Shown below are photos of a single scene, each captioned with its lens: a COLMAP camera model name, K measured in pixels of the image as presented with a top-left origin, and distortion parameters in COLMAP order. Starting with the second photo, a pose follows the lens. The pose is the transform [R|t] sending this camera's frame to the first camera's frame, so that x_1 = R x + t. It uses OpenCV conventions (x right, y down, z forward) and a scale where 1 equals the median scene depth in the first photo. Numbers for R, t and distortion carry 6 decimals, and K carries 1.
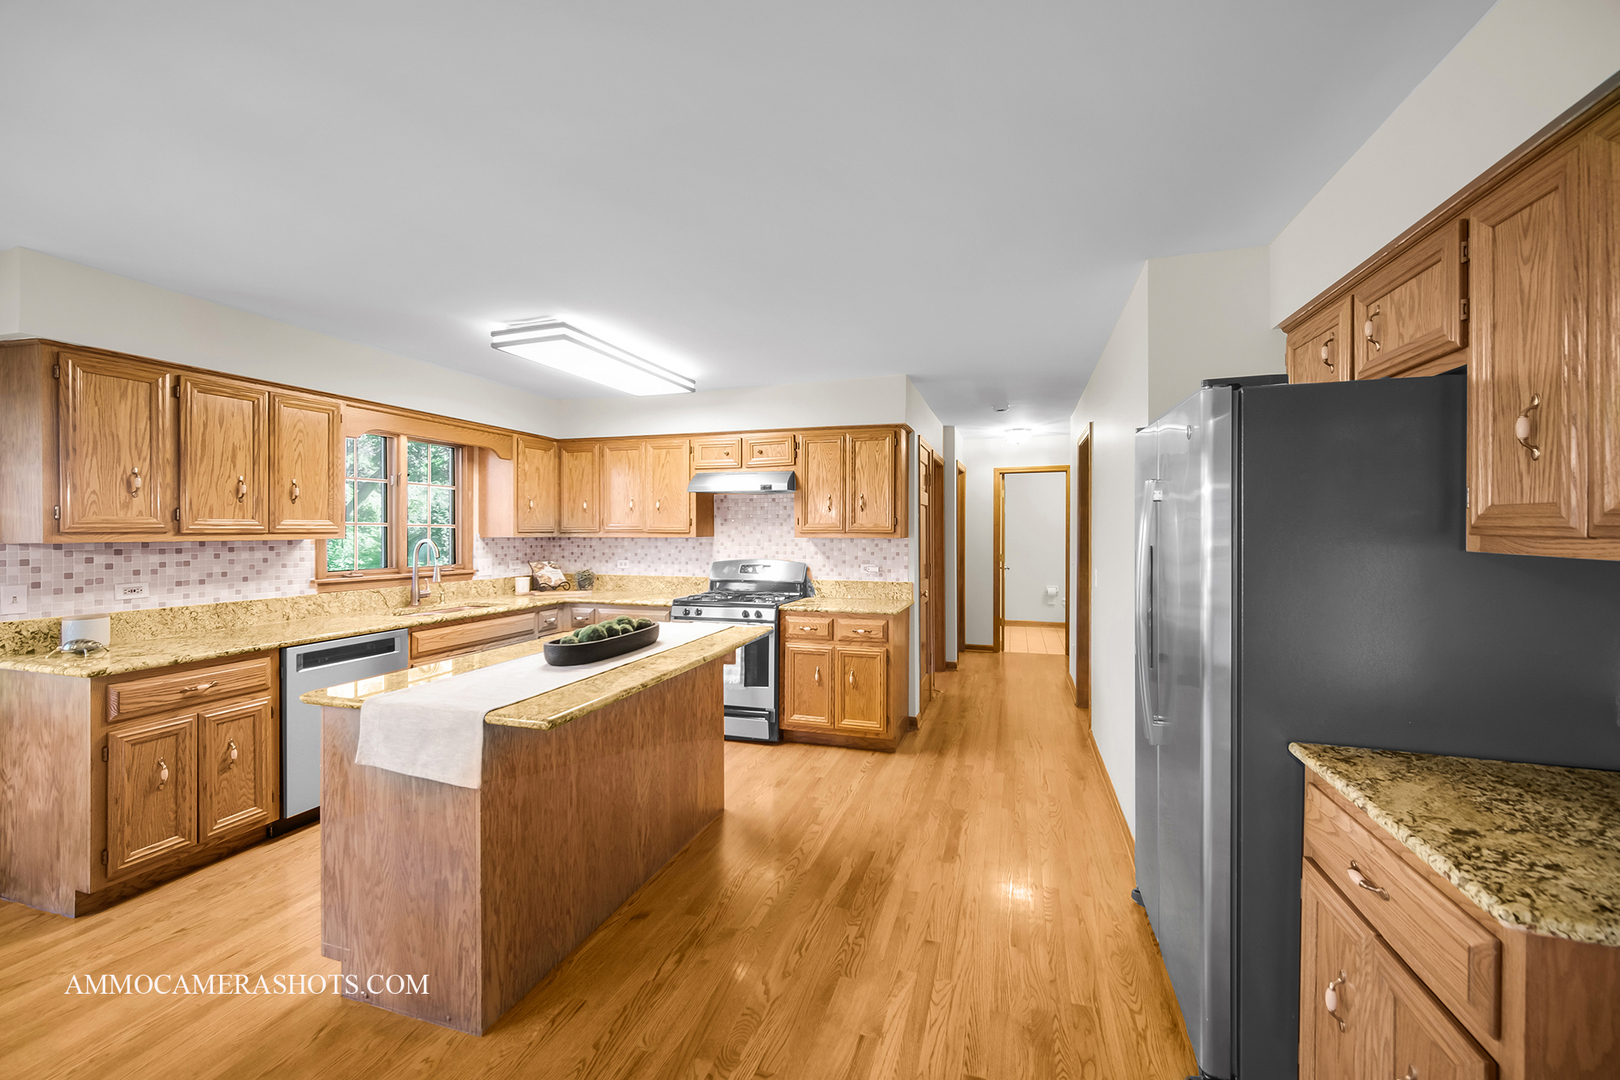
lens RADIAL K [[637.9, 0, 825.0], [0, 637.9, 529.2], [0, 0, 1]] dist [0.000376, 0.000384]
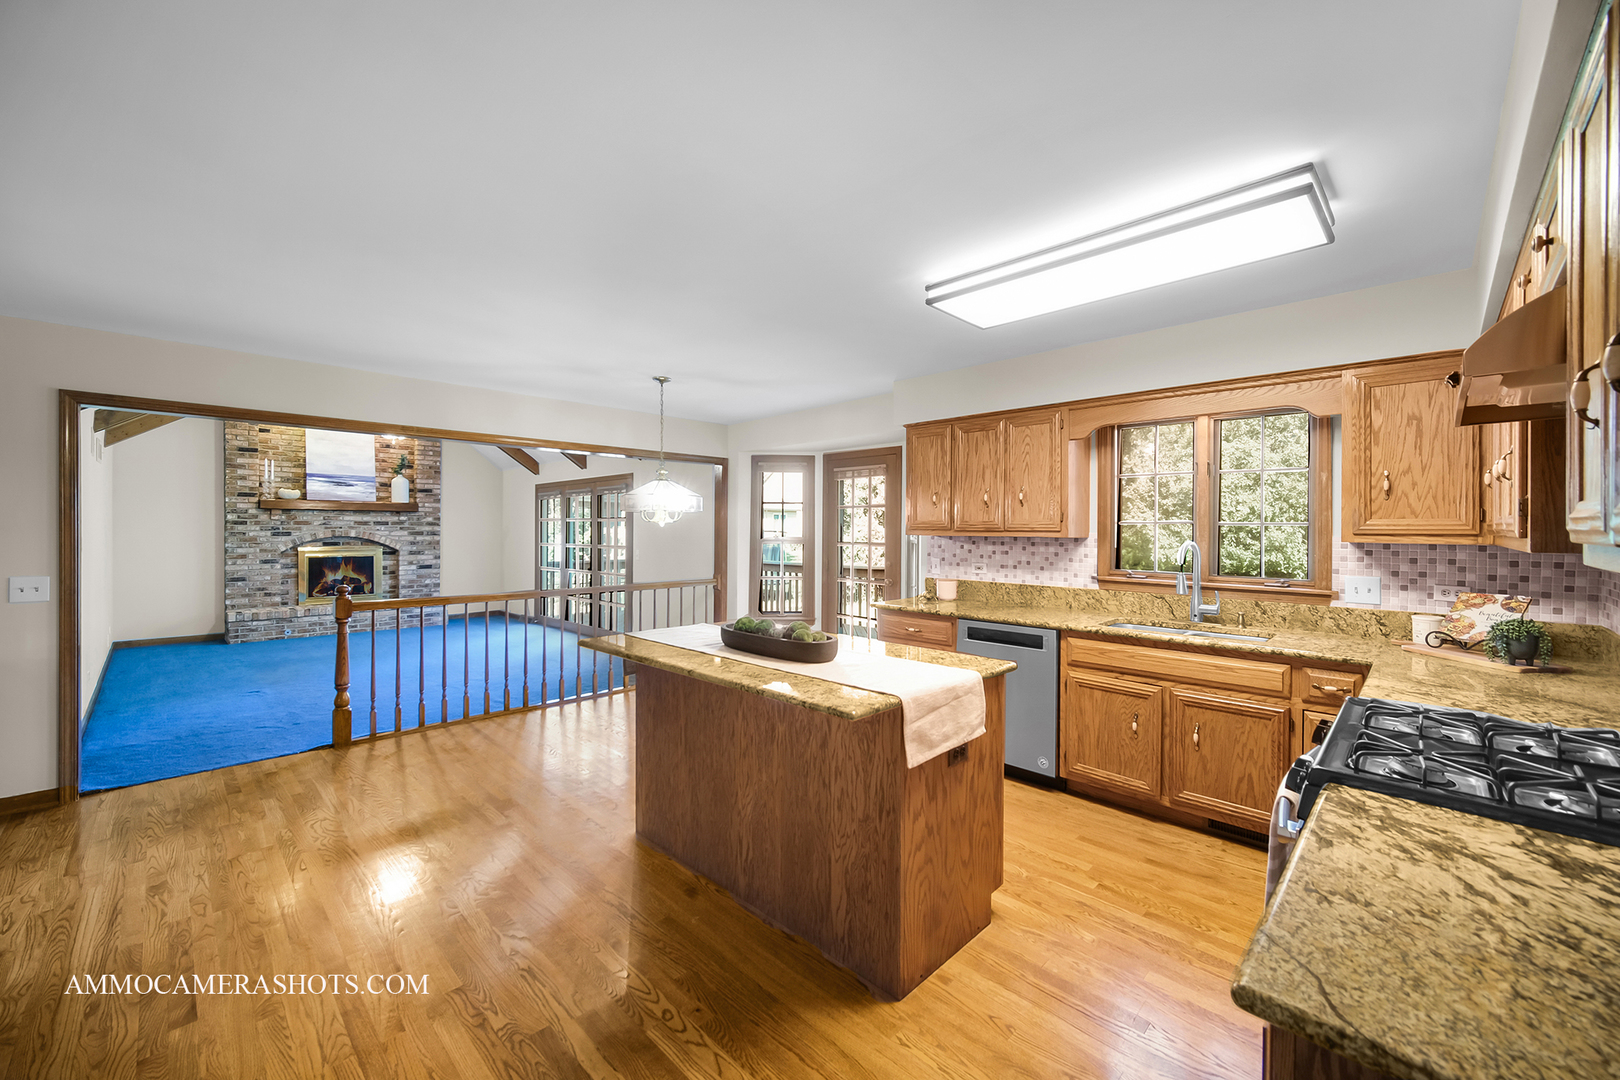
lens RADIAL K [[637.9, 0, 819.3], [0, 637.9, 533.4], [0, 0, 1]] dist [0.000376, 0.000384]
pose [[-0.457420, 0.004884, -0.889237, 0.394151], [-0.003956, 0.999964, 0.007528, 0.003009], [0.889242, 0.006962, -0.457384, 1.195514]]
